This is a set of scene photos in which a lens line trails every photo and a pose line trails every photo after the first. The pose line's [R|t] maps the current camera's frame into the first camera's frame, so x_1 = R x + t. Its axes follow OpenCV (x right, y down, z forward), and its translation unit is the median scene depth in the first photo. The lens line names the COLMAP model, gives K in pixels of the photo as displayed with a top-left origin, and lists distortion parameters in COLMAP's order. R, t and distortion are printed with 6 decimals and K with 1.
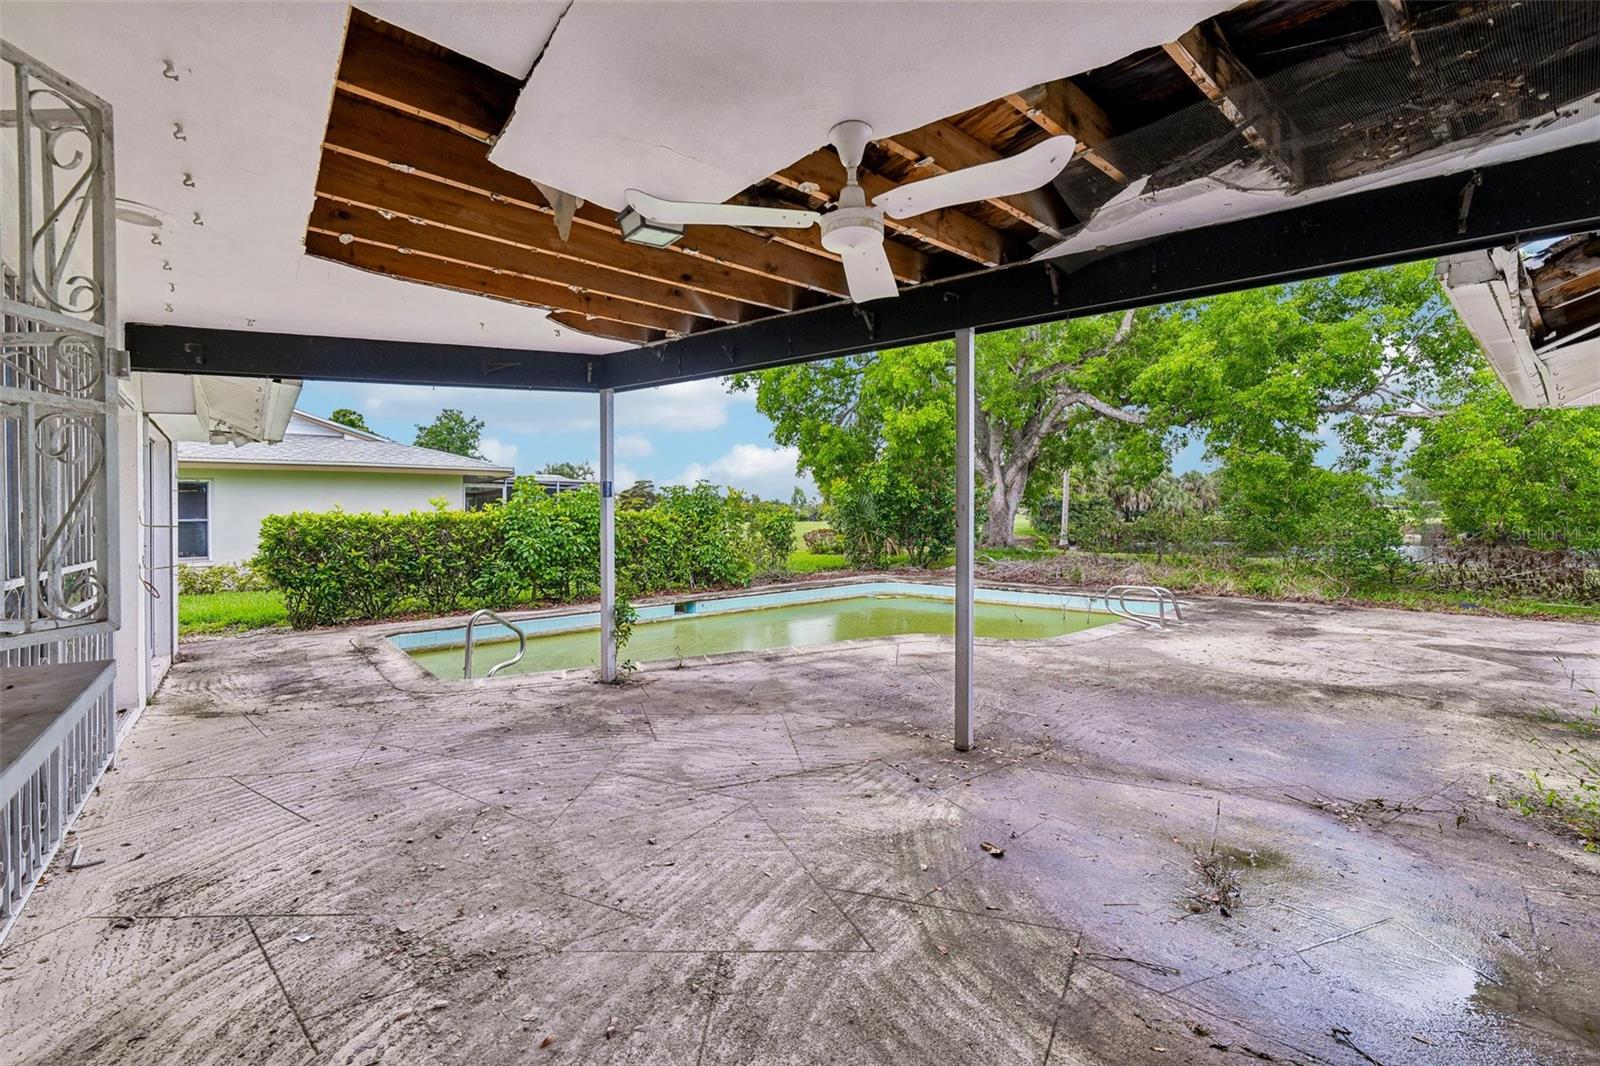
lens RADIAL K [[649.0, 0, 800.0], [0, 649.0, 533.0], [0, 0, 1]] dist [0.001957, -0.000040]
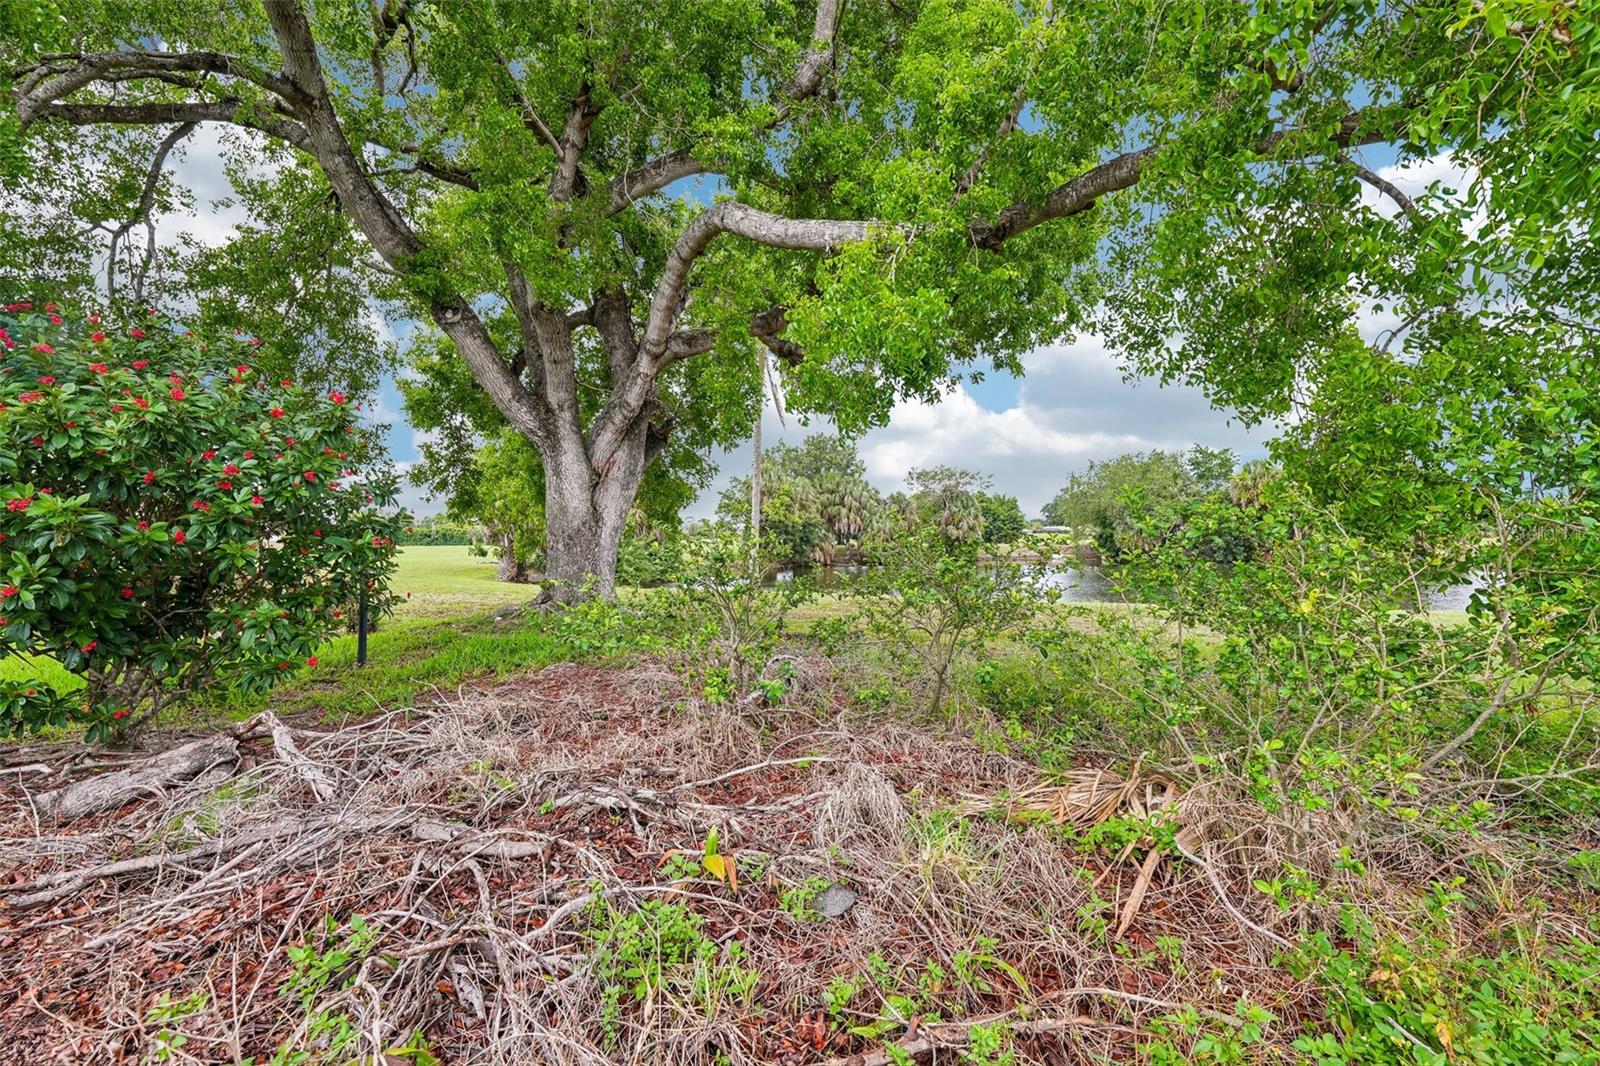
lens RADIAL K [[649.0, 0, 800.0], [0, 649.0, 533.0], [0, 0, 1]] dist [0.001957, -0.000040]
pose [[0.919139, 0.002611, 0.393924, 0.128917], [0.011149, 0.999405, -0.032640, -0.006257], [-0.393775, 0.034392, 0.918563, 0.251778]]
